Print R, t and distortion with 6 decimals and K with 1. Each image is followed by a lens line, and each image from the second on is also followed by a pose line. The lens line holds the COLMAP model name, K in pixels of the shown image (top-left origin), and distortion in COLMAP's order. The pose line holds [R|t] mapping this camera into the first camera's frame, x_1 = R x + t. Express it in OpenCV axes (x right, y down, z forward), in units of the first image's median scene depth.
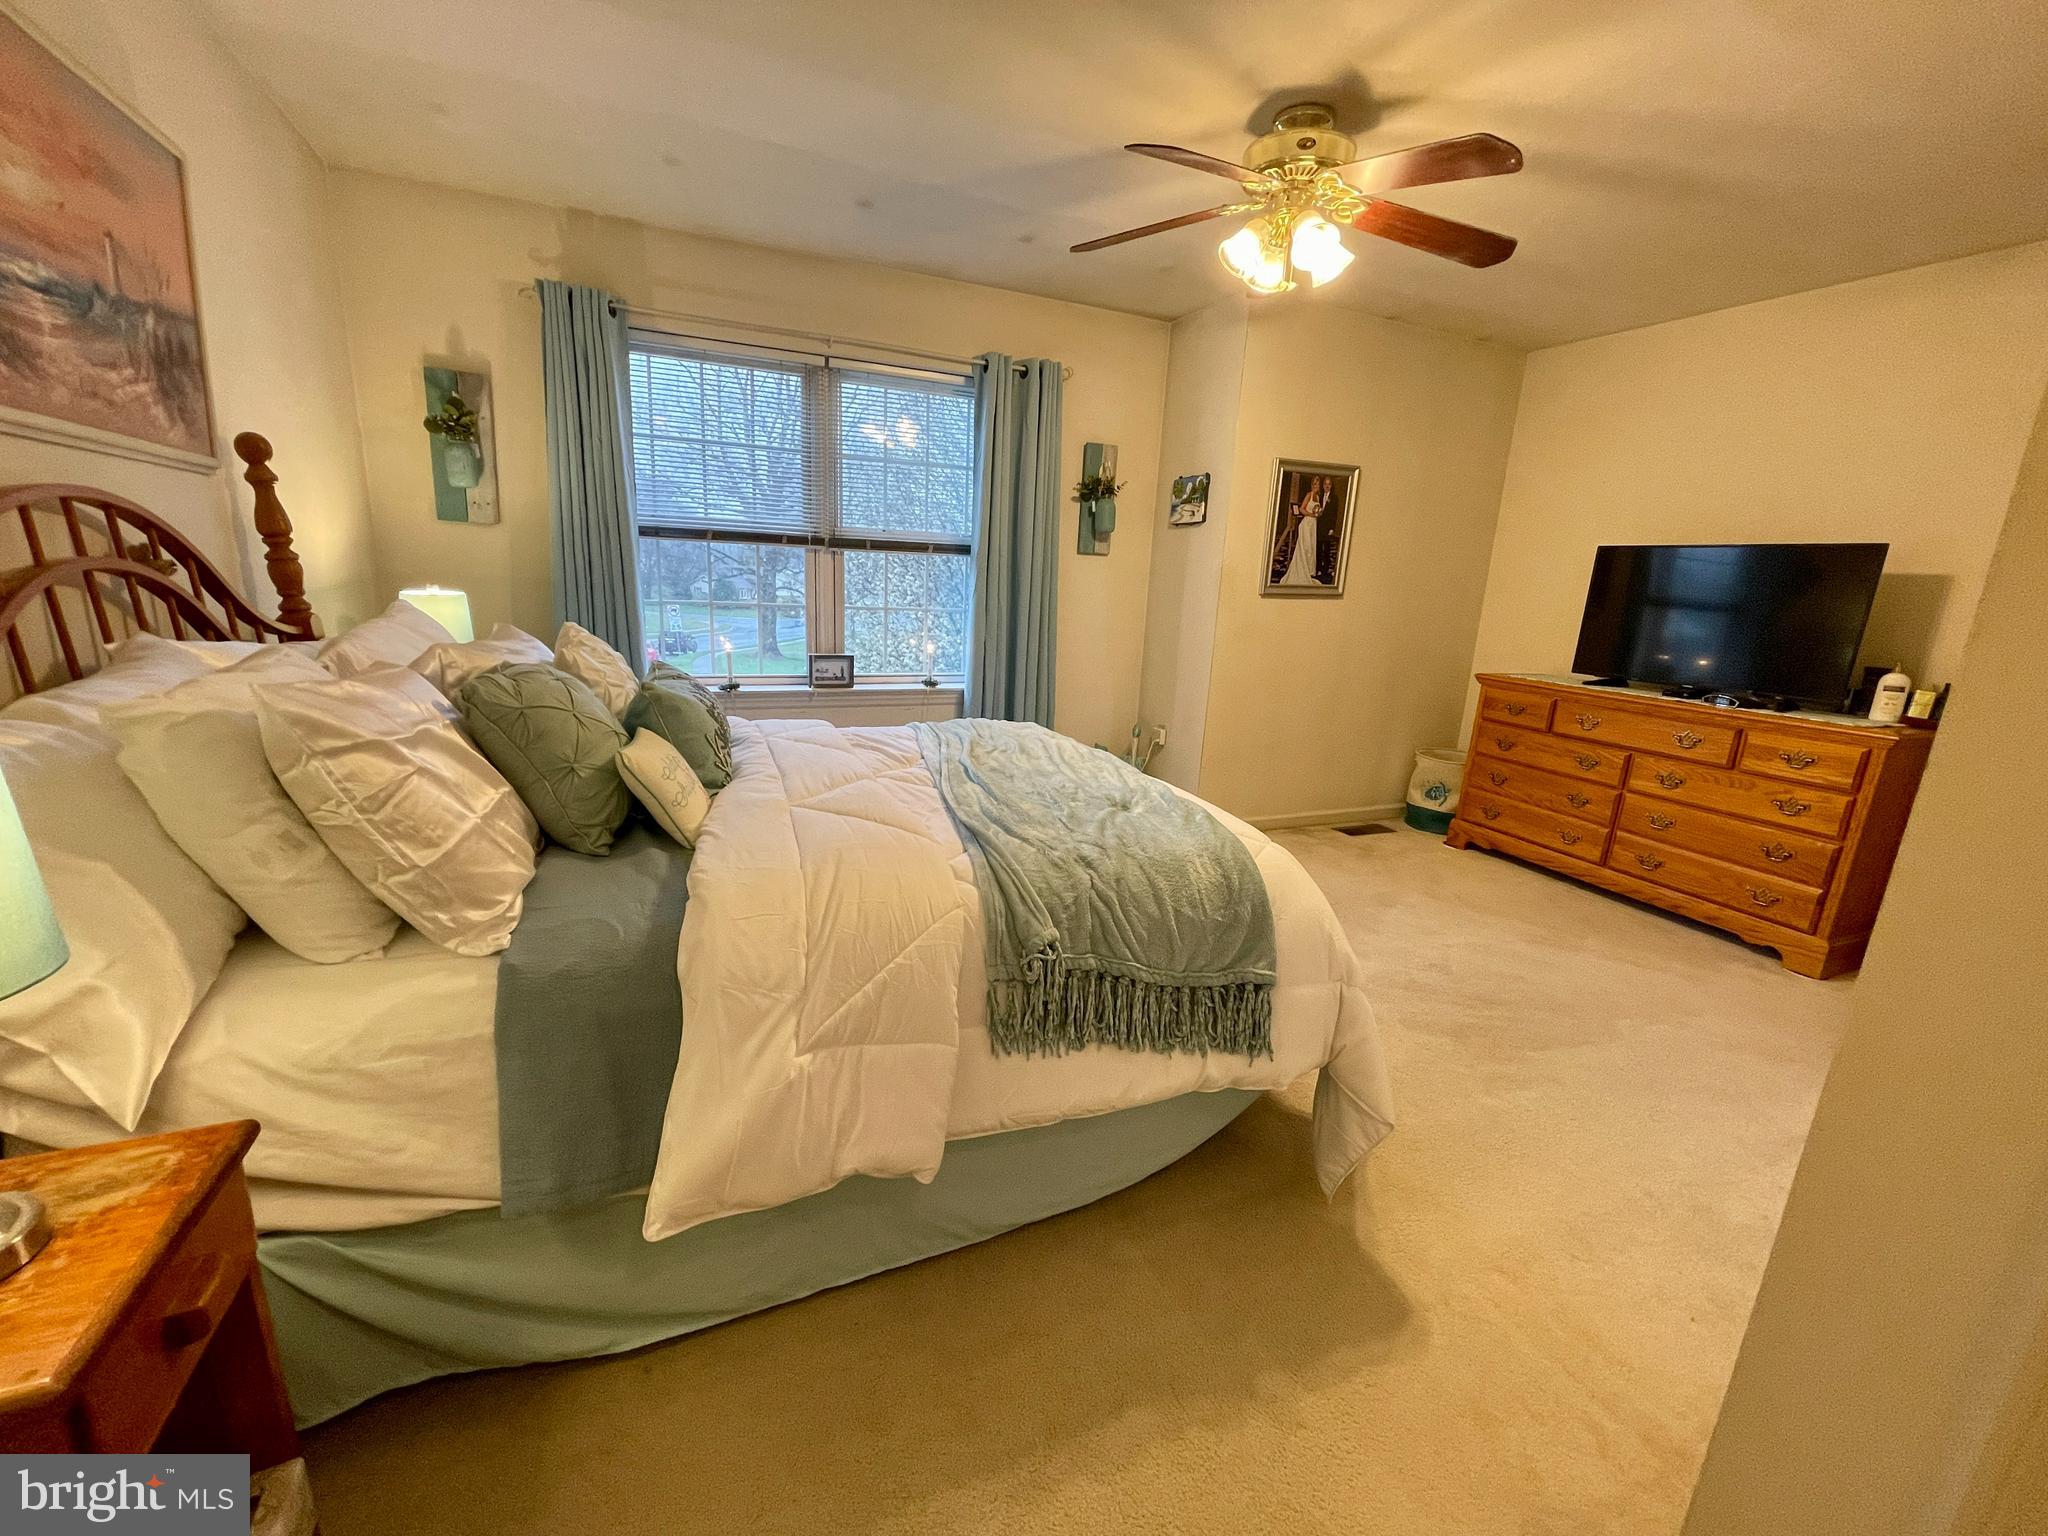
lens RADIAL K [[823.0, 0, 1022.6], [0, 823.0, 769.8], [0, 0, 1]] dist [-0.002229, -0.000729]
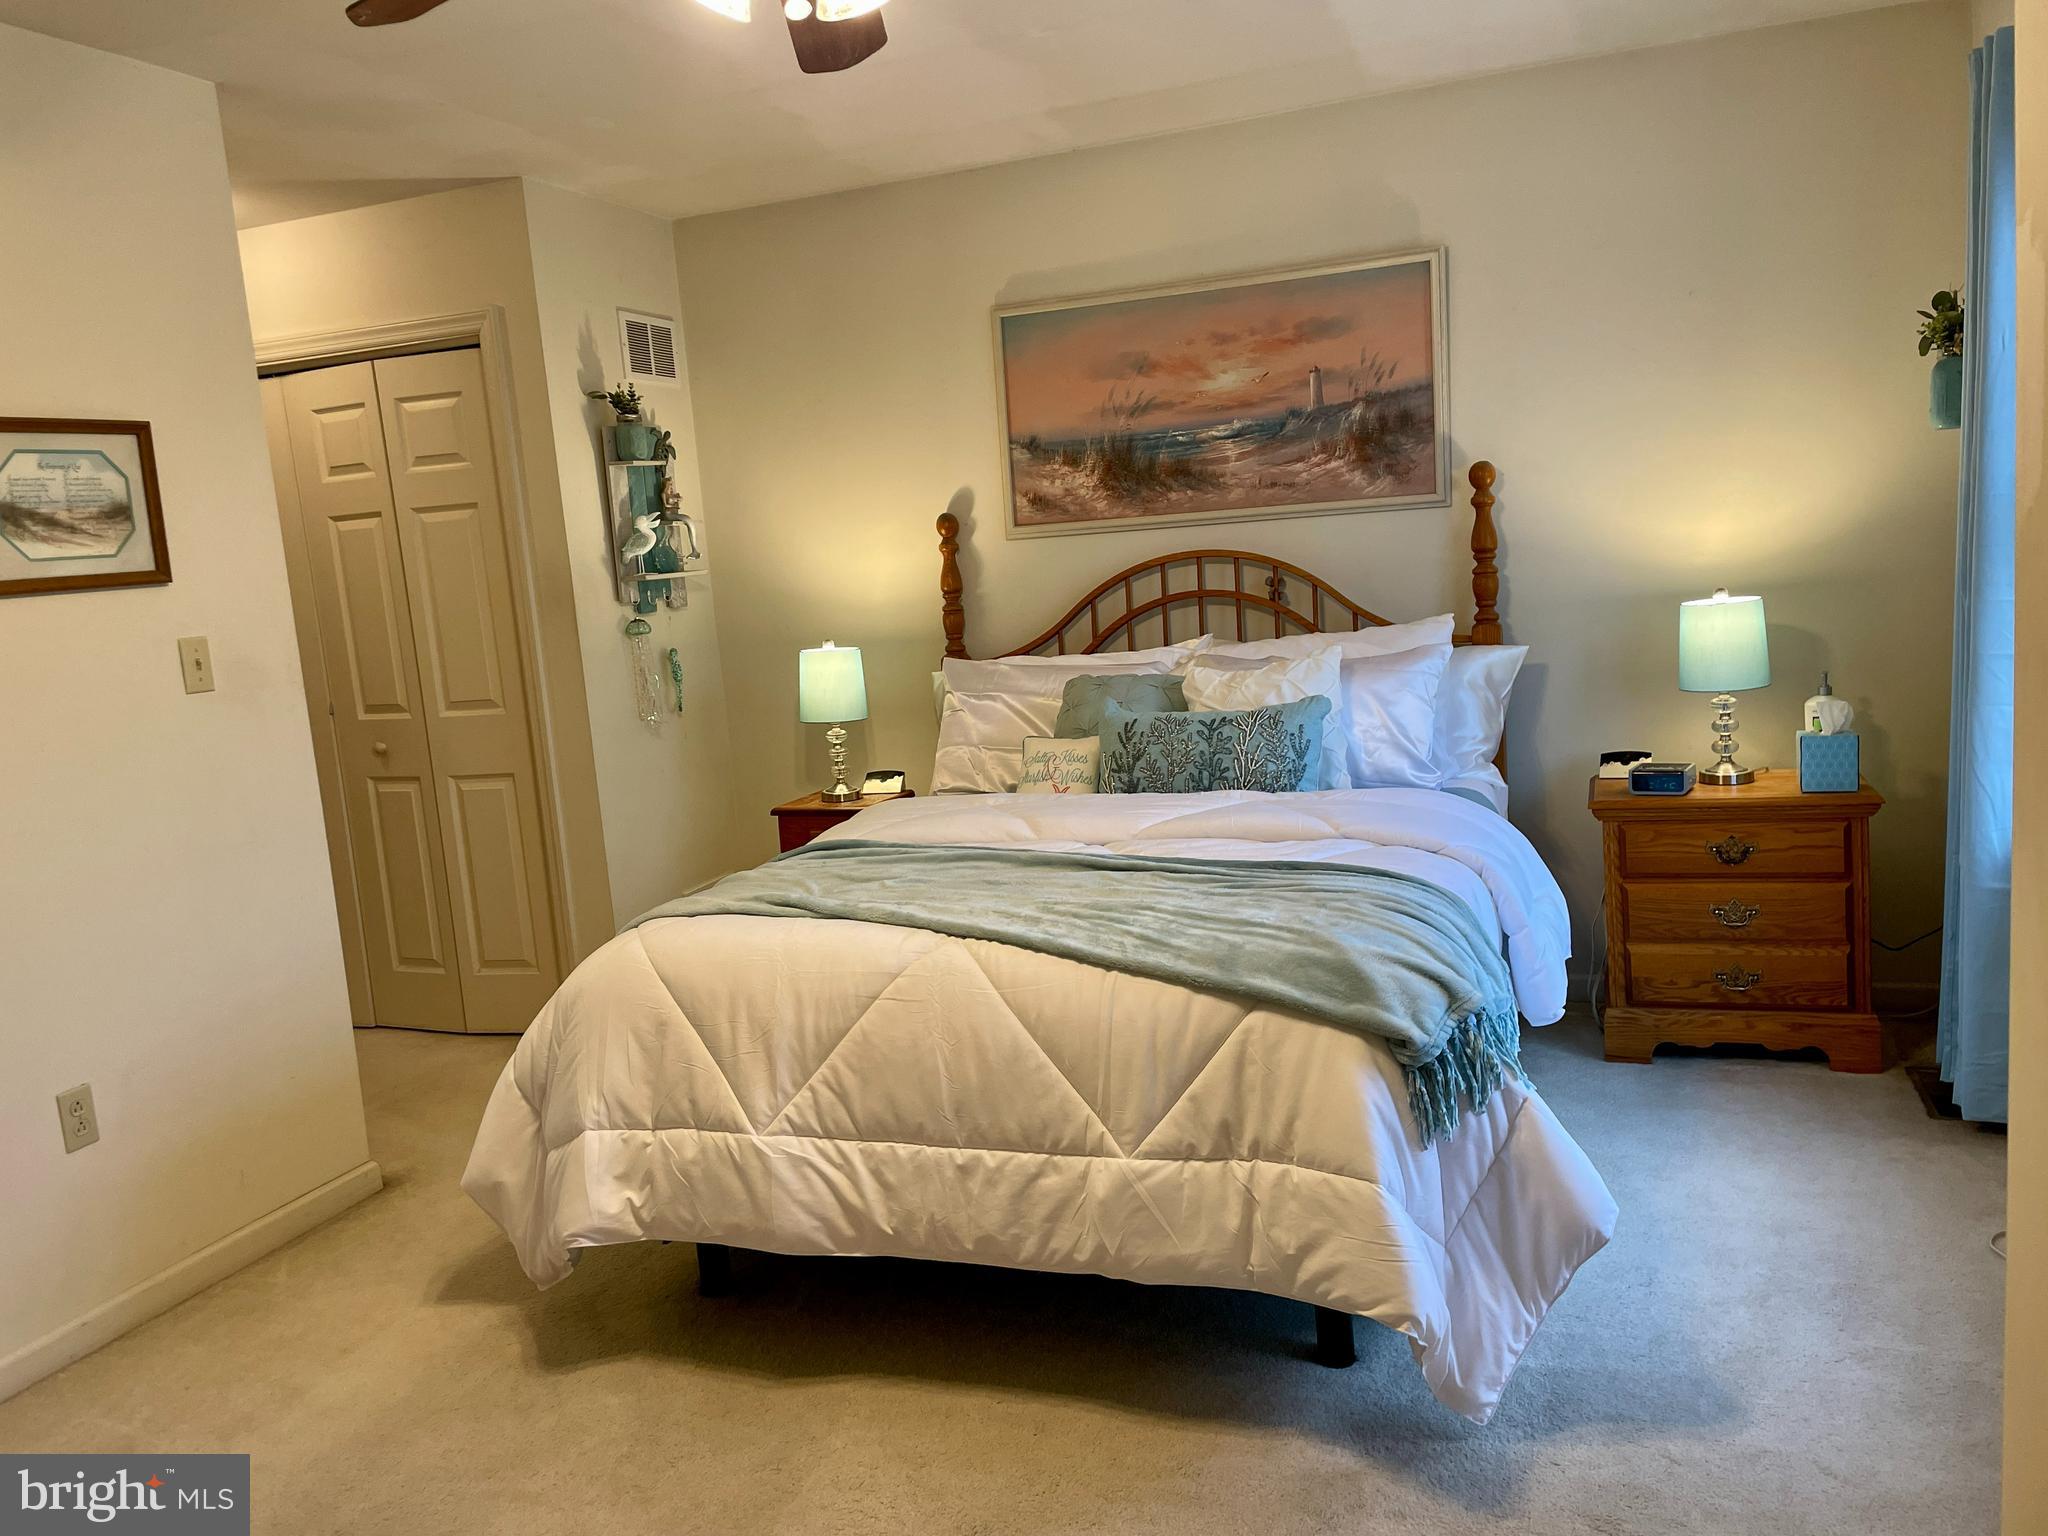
lens RADIAL K [[1535.7, 0, 1026.0], [0, 1535.7, 774.7], [0, 0, 1]] dist [0.065215, -0.056824]
pose [[-0.696295, 0.111345, -0.709067, 0.629658], [-0.121744, 0.955258, 0.269556, -0.310624], [0.707356, 0.274015, -0.651586, 1.277742]]
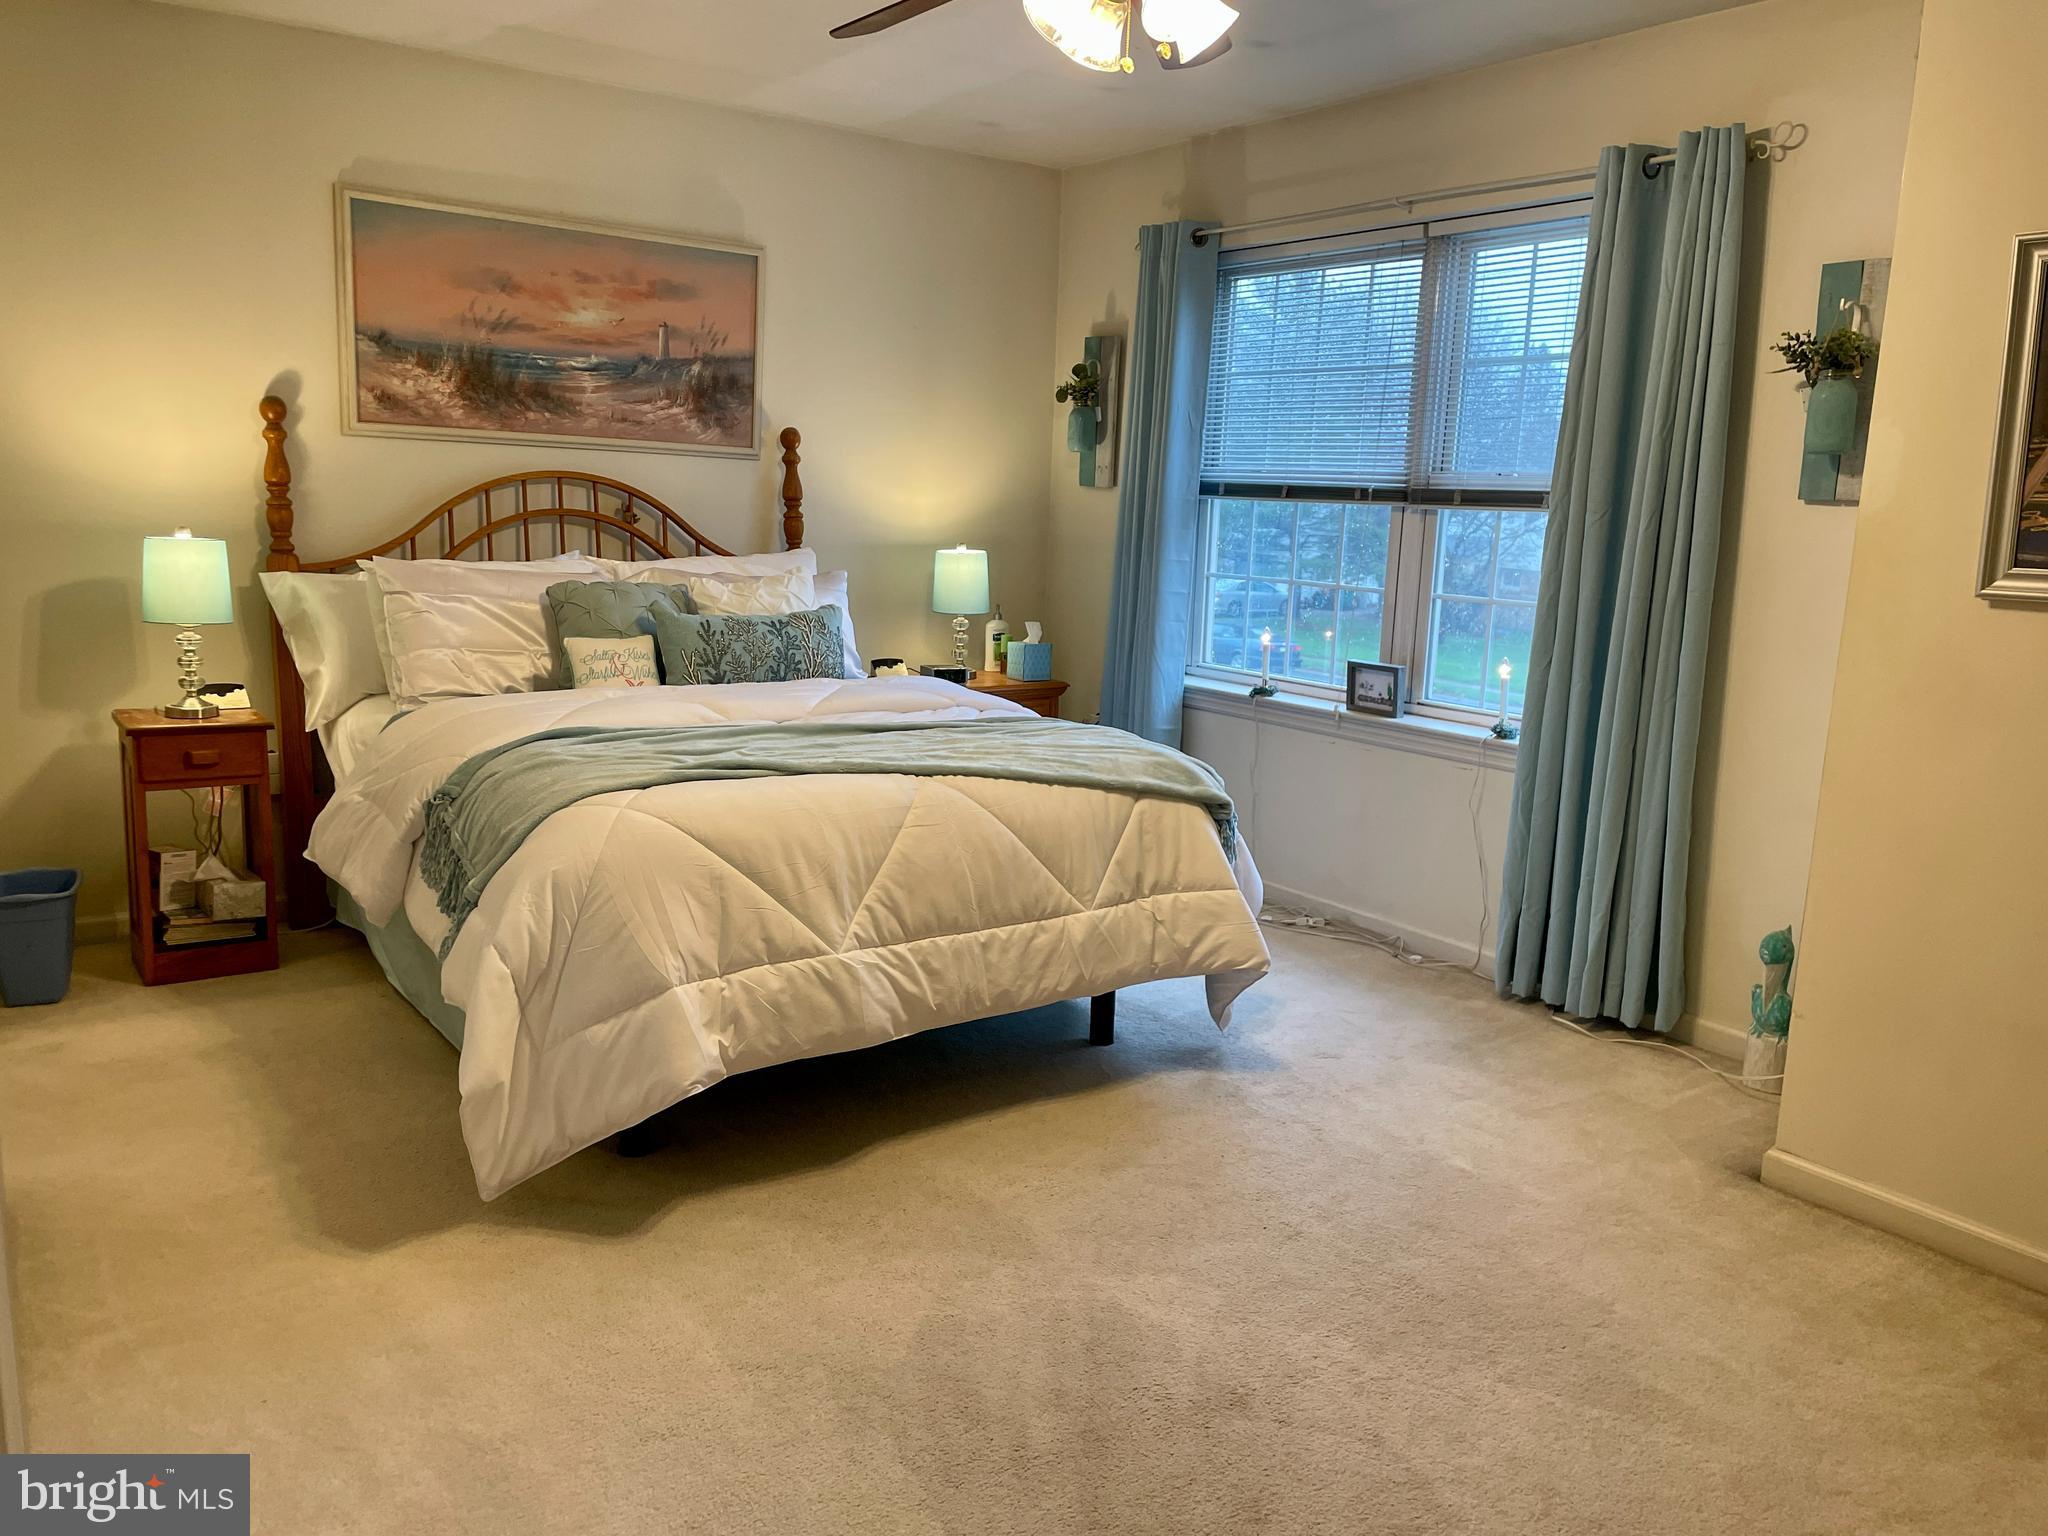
lens RADIAL K [[1535.7, 0, 1032.5], [0, 1535.7, 771.8], [0, 0, 1]] dist [0.065215, -0.056824]
pose [[0.217960, 0.140704, -0.965762, 1.095629], [-0.254046, 0.963619, 0.083057, -0.107521], [0.942313, 0.227245, 0.245776, 0.550817]]
